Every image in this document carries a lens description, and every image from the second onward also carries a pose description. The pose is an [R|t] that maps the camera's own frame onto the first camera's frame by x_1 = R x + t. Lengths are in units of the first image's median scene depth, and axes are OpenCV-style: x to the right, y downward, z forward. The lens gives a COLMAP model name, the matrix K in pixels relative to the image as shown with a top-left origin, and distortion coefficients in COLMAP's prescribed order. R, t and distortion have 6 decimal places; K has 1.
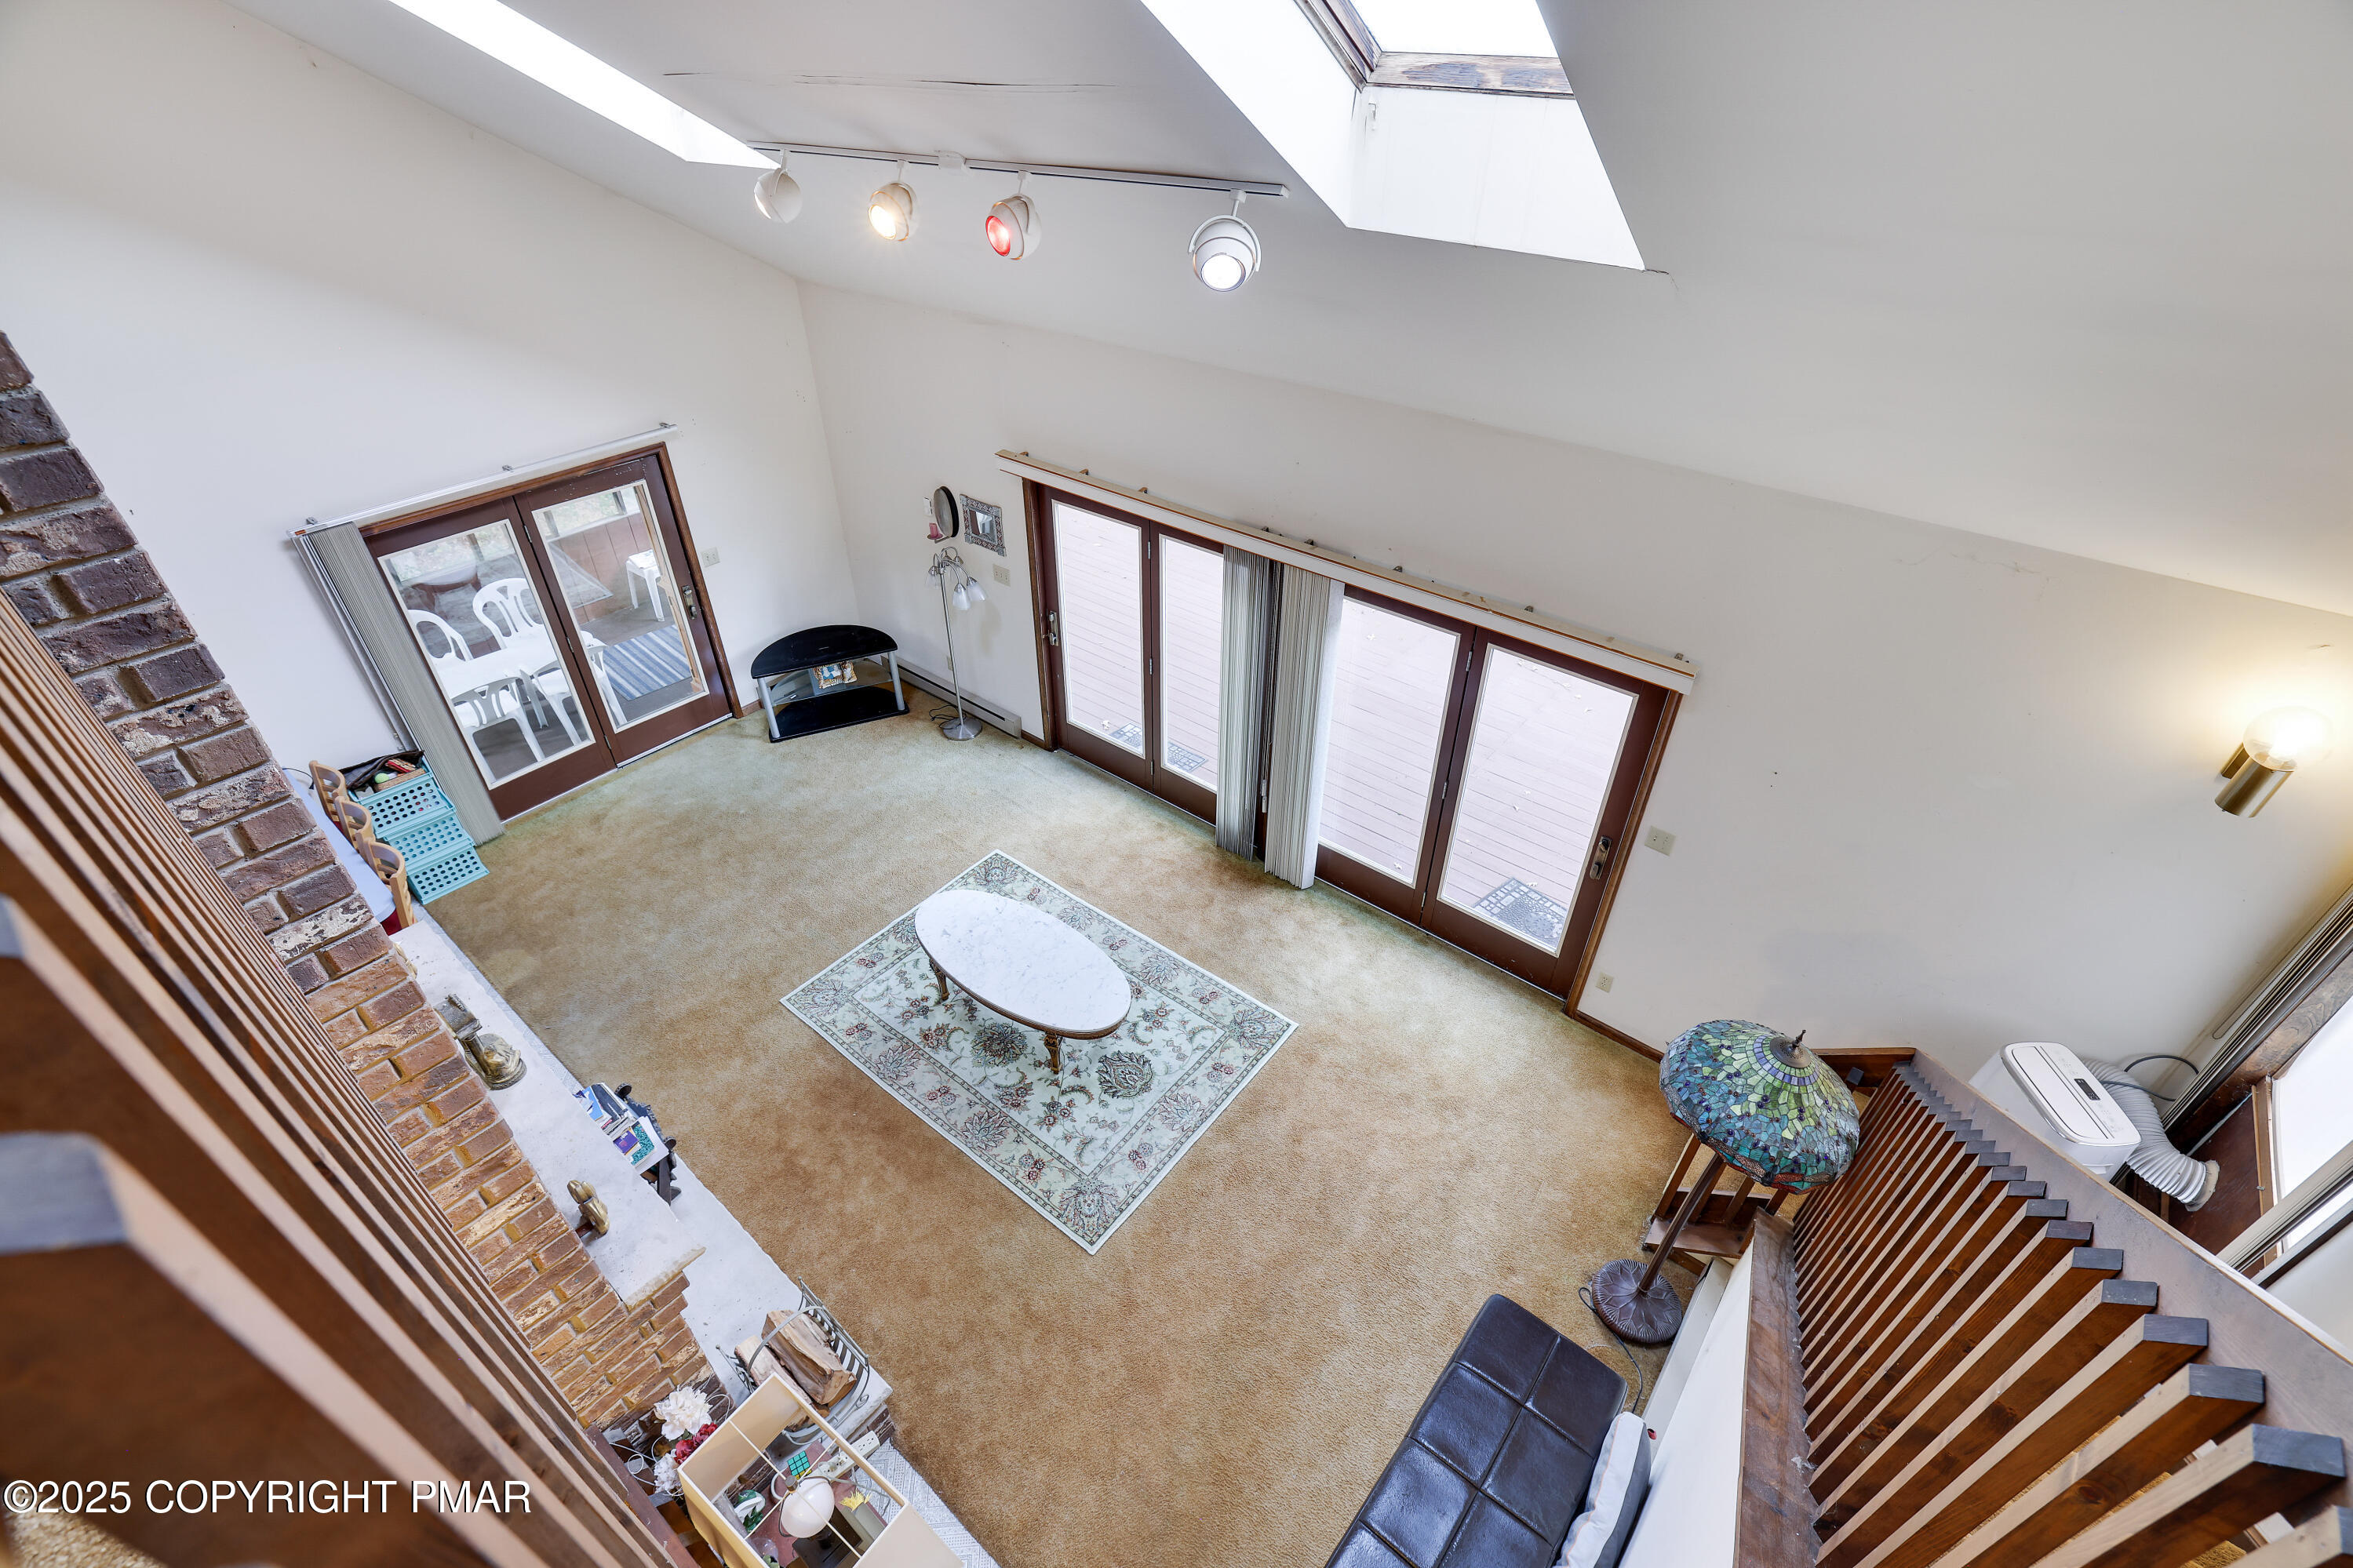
lens RADIAL K [[1040.9, 0, 1176.5], [0, 1040.9, 784.0], [0, 0, 1]] dist [-0.027398, -0.000041]
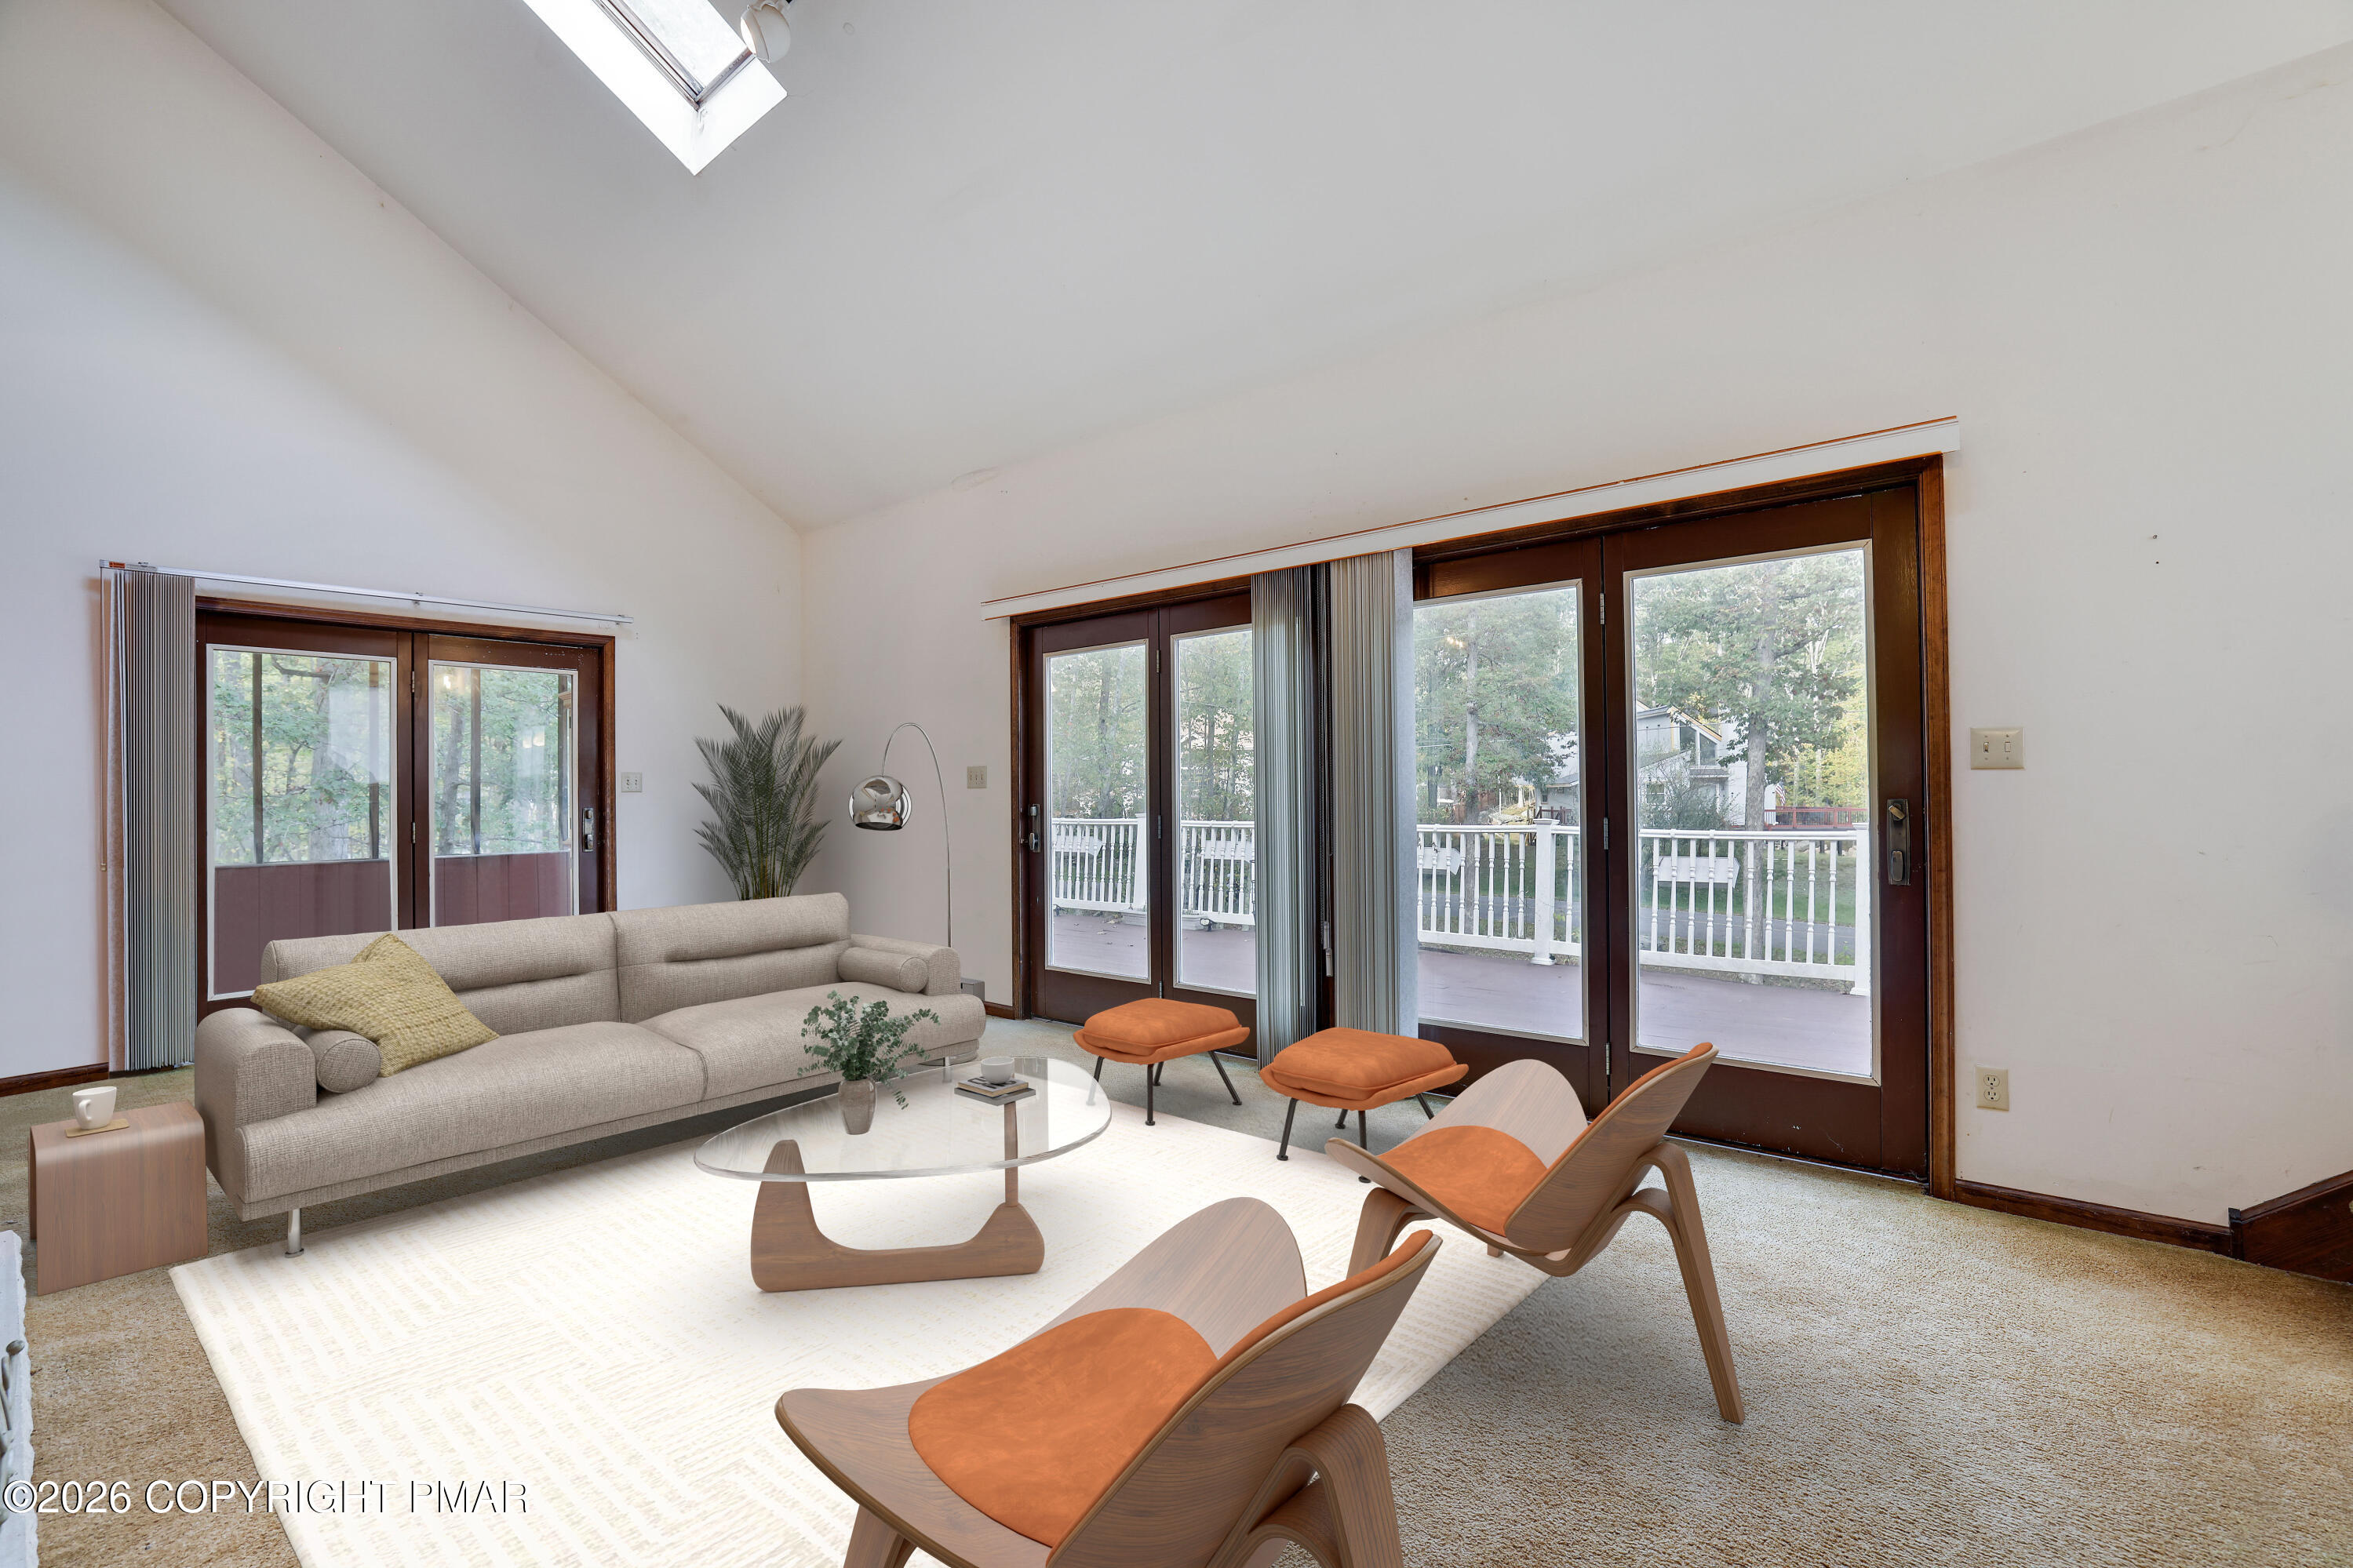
lens RADIAL K [[1040.9, 0, 1176.5], [0, 1040.9, 784.0], [0, 0, 1]] dist [-0.027398, -0.000041]
pose [[0.999864, -0.011102, -0.012178, -0.003110], [0.001507, 0.797471, -0.603356, 0.335173], [0.016410, 0.603256, 0.797379, 0.412192]]
